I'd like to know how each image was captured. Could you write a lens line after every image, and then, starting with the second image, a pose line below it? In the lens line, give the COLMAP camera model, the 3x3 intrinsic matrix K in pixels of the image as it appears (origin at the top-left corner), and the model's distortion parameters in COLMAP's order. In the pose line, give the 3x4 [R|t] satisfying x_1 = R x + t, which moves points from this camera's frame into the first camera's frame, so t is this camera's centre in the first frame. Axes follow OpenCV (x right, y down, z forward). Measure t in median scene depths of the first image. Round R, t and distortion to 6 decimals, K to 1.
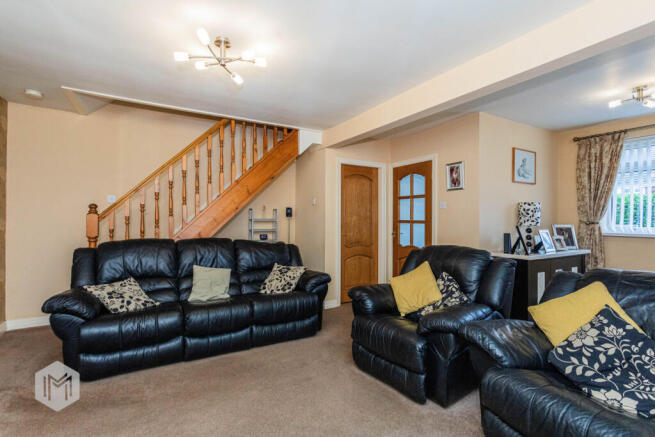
lens RADIAL K [[310.1, 0, 327.6], [0, 310.1, 218.9], [0, 0, 1]] dist [0.002093, 0.000712]
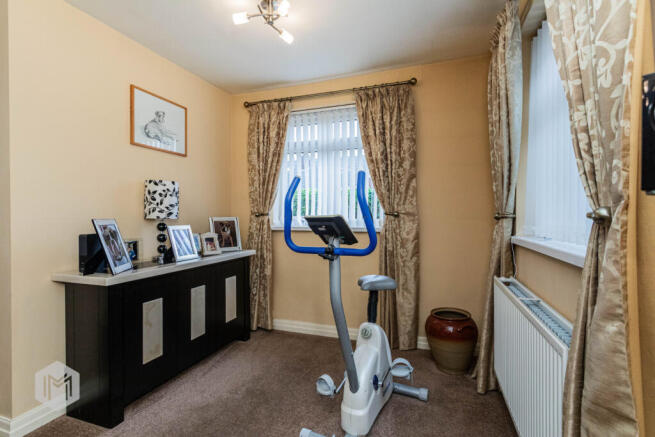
lens RADIAL K [[310.1, 0, 327.2], [0, 310.1, 216.8], [0, 0, 1]] dist [0.002093, 0.000712]
pose [[0.766659, -0.011289, 0.641956, 0.492211], [0.006256, 0.999929, 0.010113, 0.013072], [-0.642024, -0.003737, 0.766675, 0.311945]]
